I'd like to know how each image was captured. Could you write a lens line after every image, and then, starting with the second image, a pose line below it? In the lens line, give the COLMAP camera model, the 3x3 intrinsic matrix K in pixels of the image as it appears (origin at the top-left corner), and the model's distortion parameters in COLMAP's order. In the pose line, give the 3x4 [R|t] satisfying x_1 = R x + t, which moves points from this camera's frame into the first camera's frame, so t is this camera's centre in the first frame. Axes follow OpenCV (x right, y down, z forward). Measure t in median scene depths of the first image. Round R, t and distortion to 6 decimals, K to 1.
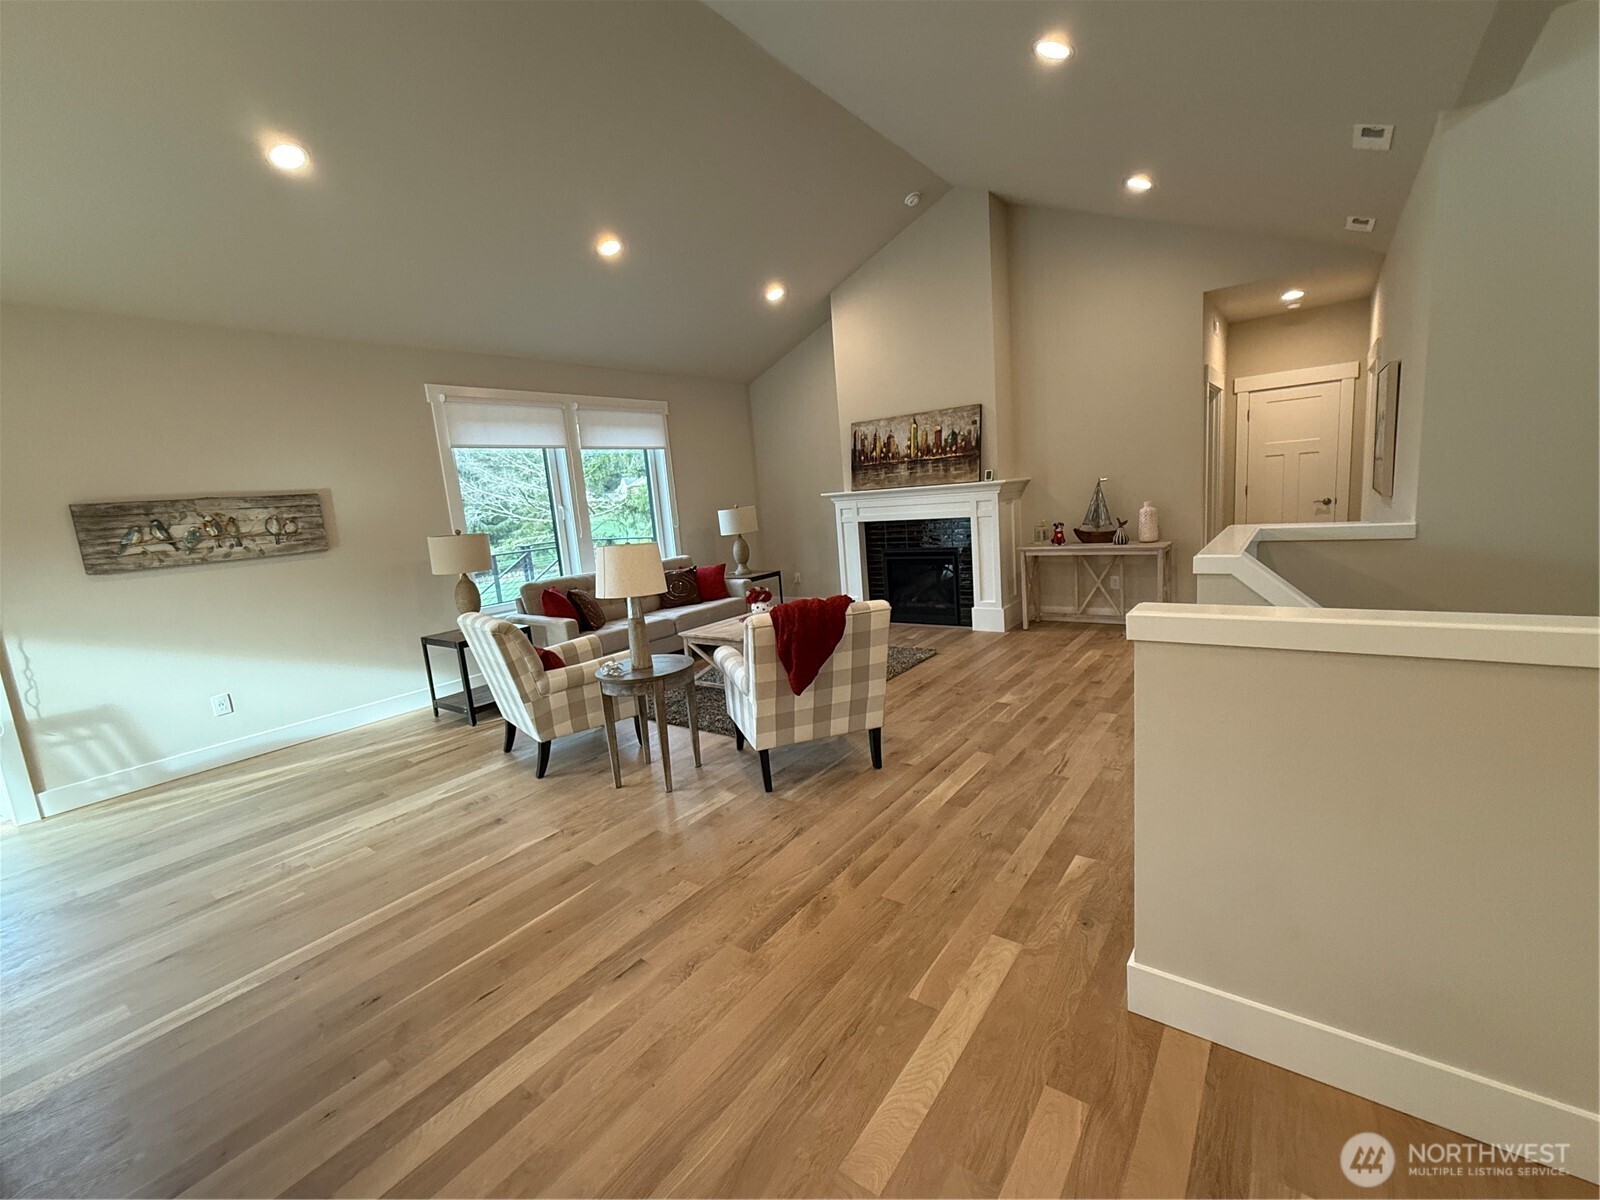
lens RADIAL K [[671.4, 0, 800.0], [0, 671.4, 600.0], [0, 0, 1]] dist [-0.000478, 0.000303]
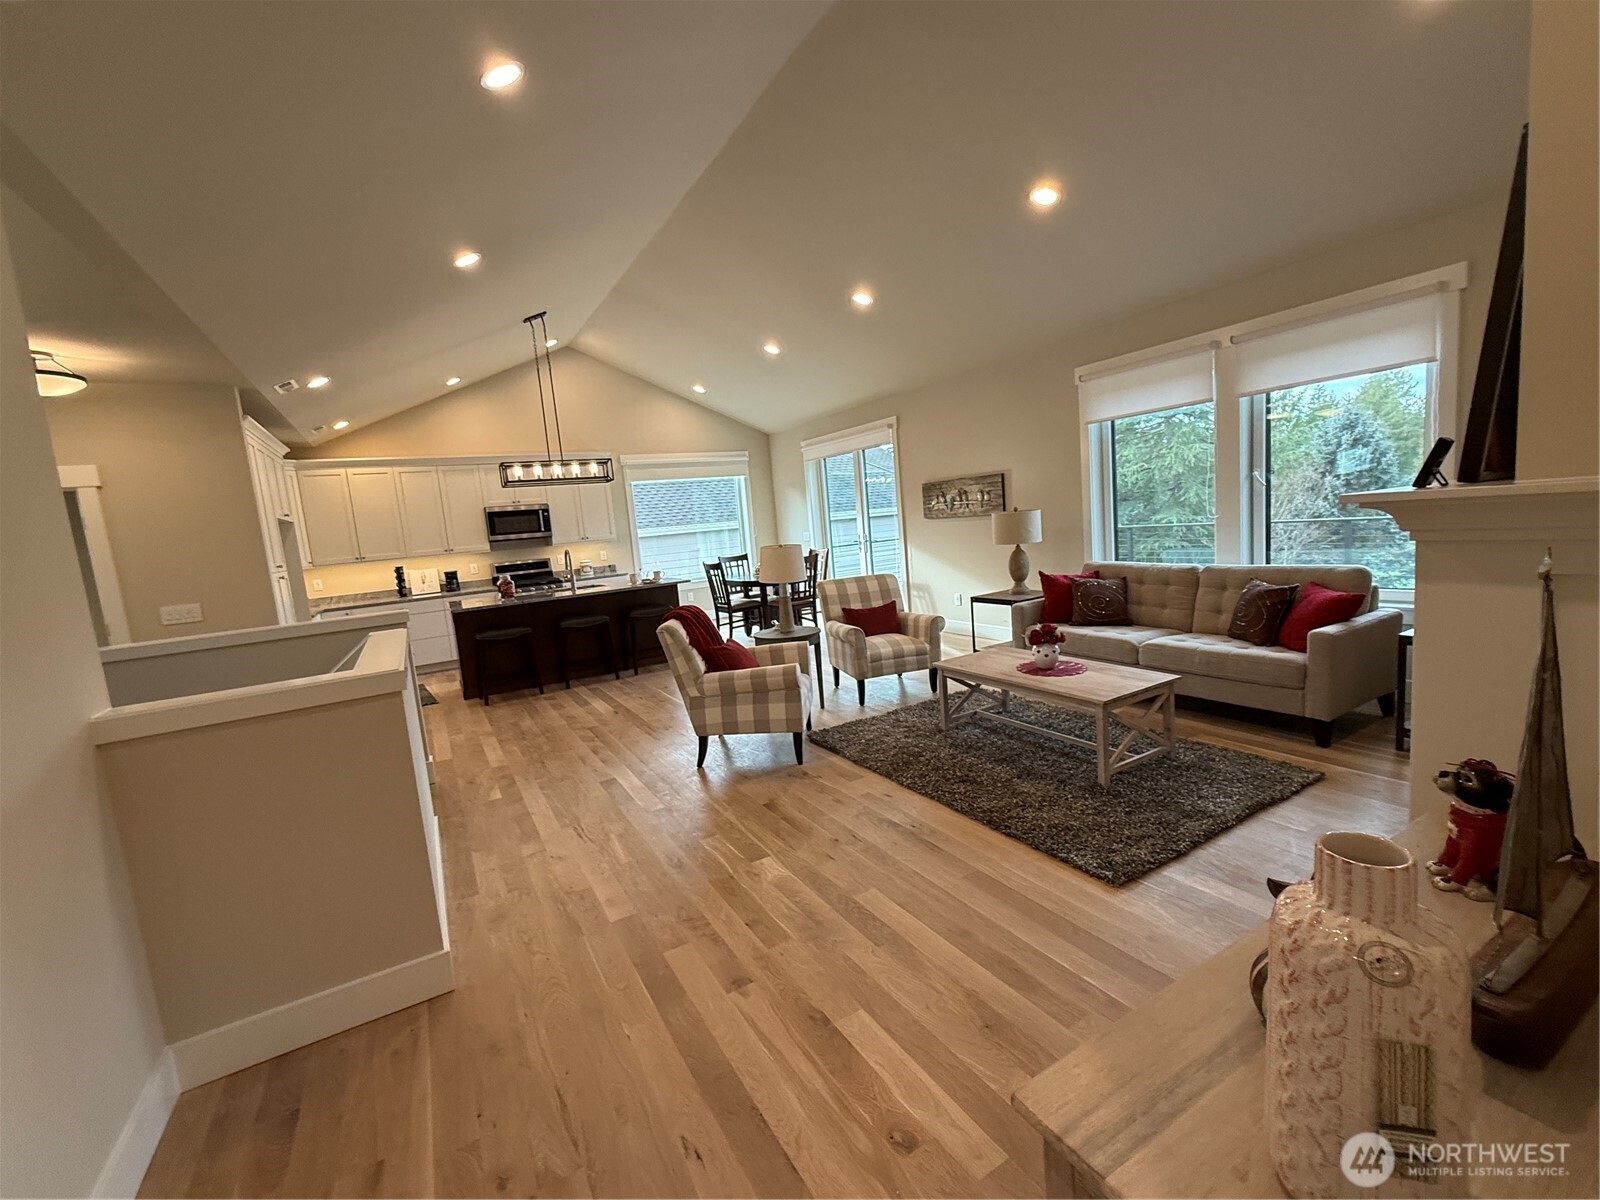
lens RADIAL K [[671.4, 0, 800.0], [0, 671.4, 600.0], [0, 0, 1]] dist [-0.000478, 0.000303]
pose [[-0.381157, 0.227763, -0.896015, 0.592761], [-0.029928, 0.965630, 0.258190, -0.195091], [0.924026, 0.125227, -0.361240, 0.887246]]
